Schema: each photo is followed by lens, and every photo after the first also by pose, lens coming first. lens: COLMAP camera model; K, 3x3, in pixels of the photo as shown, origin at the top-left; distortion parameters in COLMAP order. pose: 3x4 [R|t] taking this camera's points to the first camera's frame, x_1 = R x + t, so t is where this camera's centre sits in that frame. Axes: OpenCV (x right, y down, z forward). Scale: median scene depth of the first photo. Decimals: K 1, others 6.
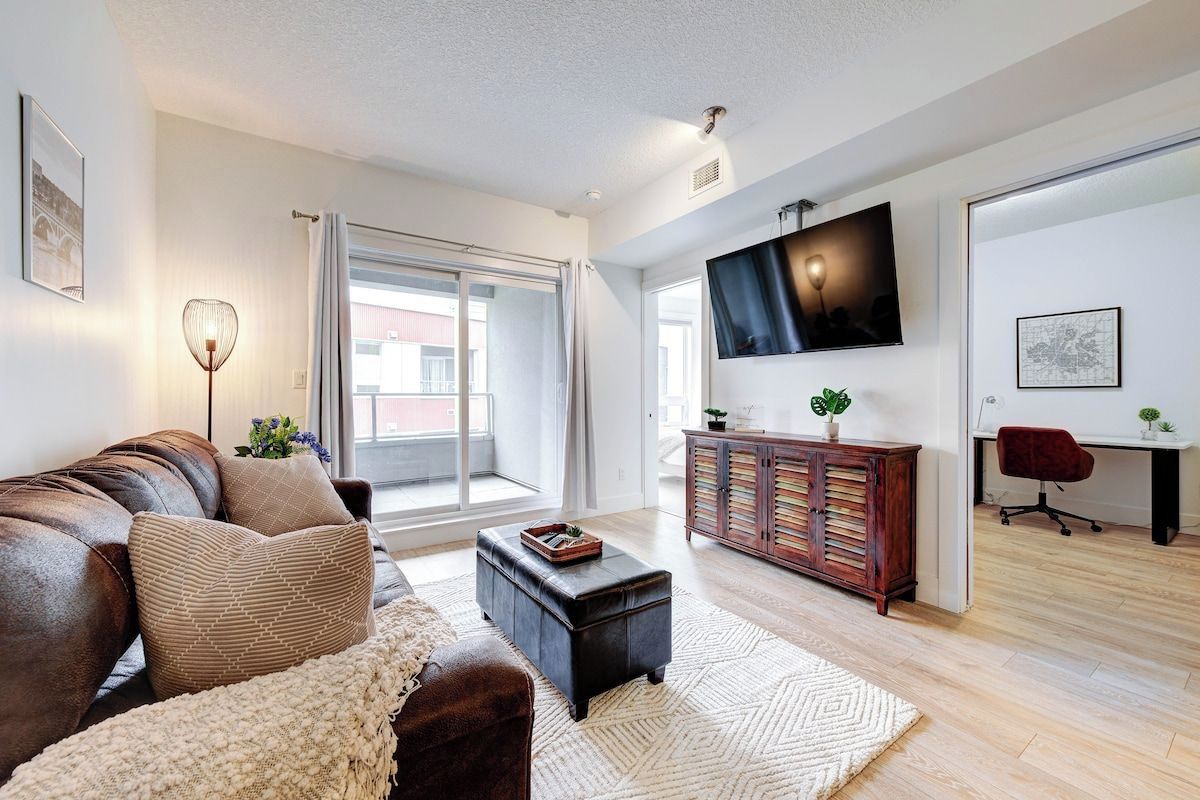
lens RADIAL K [[466.1, 0, 600.0], [0, 466.1, 400.0], [0, 0, 1]] dist [0.000435, -0.000068]
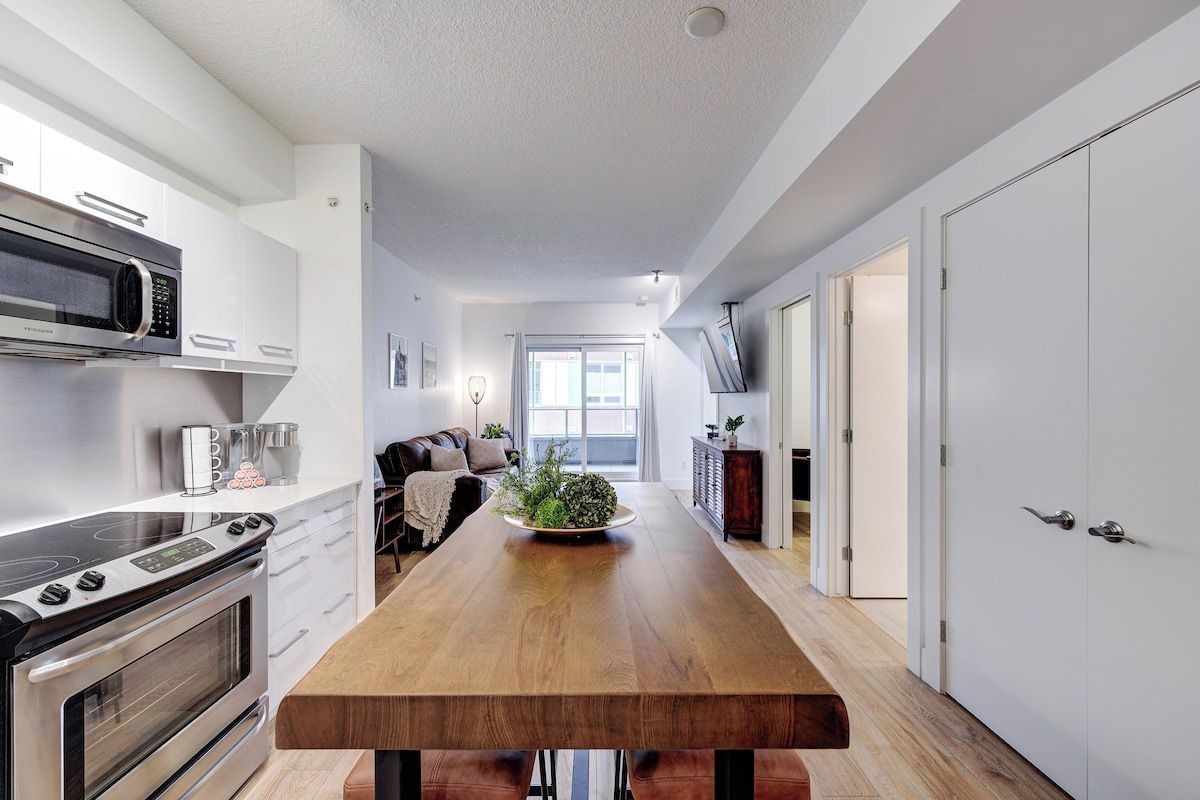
lens RADIAL K [[462.0, 0, 601.9], [0, 462.0, 405.1], [0, 0, 1]] dist [0.000805, -0.000379]
pose [[0.845041, 0.008680, -0.534631, 1.039784], [-0.006813, 0.999962, 0.005467, -0.072750], [0.534658, -0.000977, 0.845068, -0.726554]]
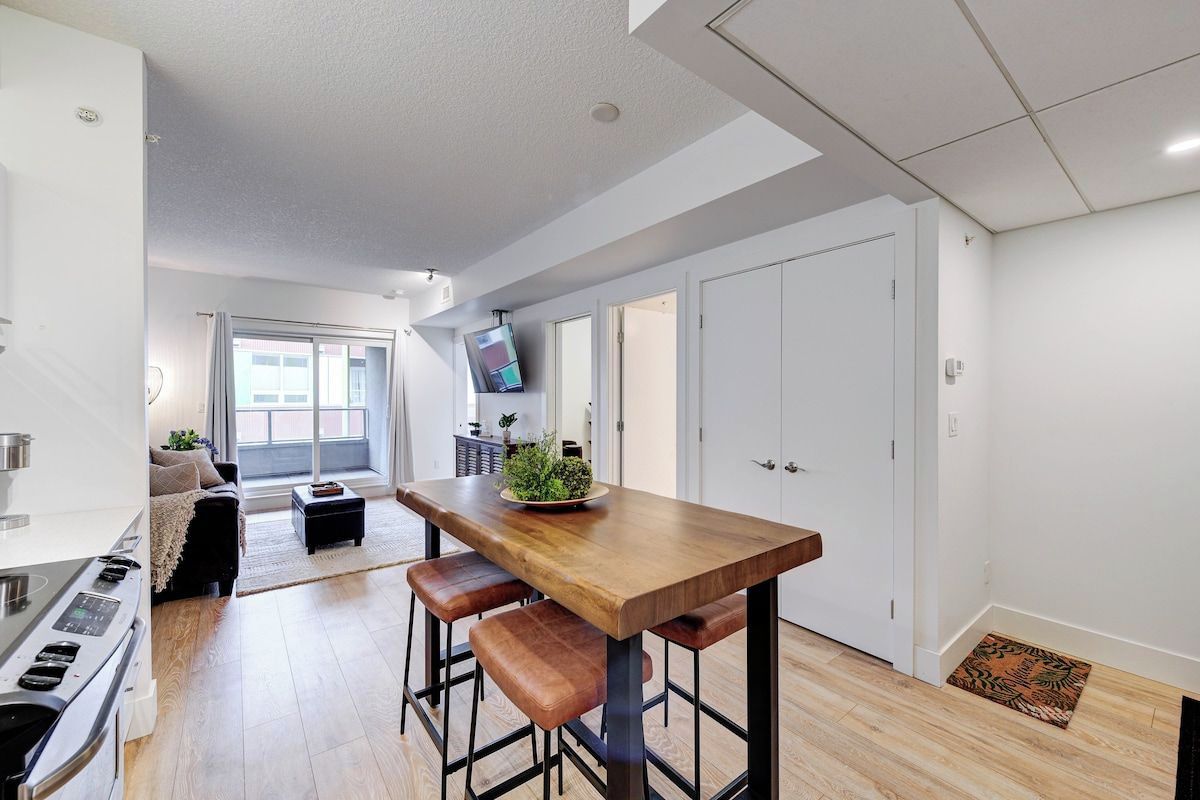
lens RADIAL K [[462.0, 0, 601.9], [0, 462.0, 405.1], [0, 0, 1]] dist [0.000805, -0.000379]
pose [[0.995990, 0.002109, 0.089434, 0.757563], [-0.002475, 0.999989, 0.003977, -0.069598], [-0.089425, -0.004182, 0.995985, -0.934595]]
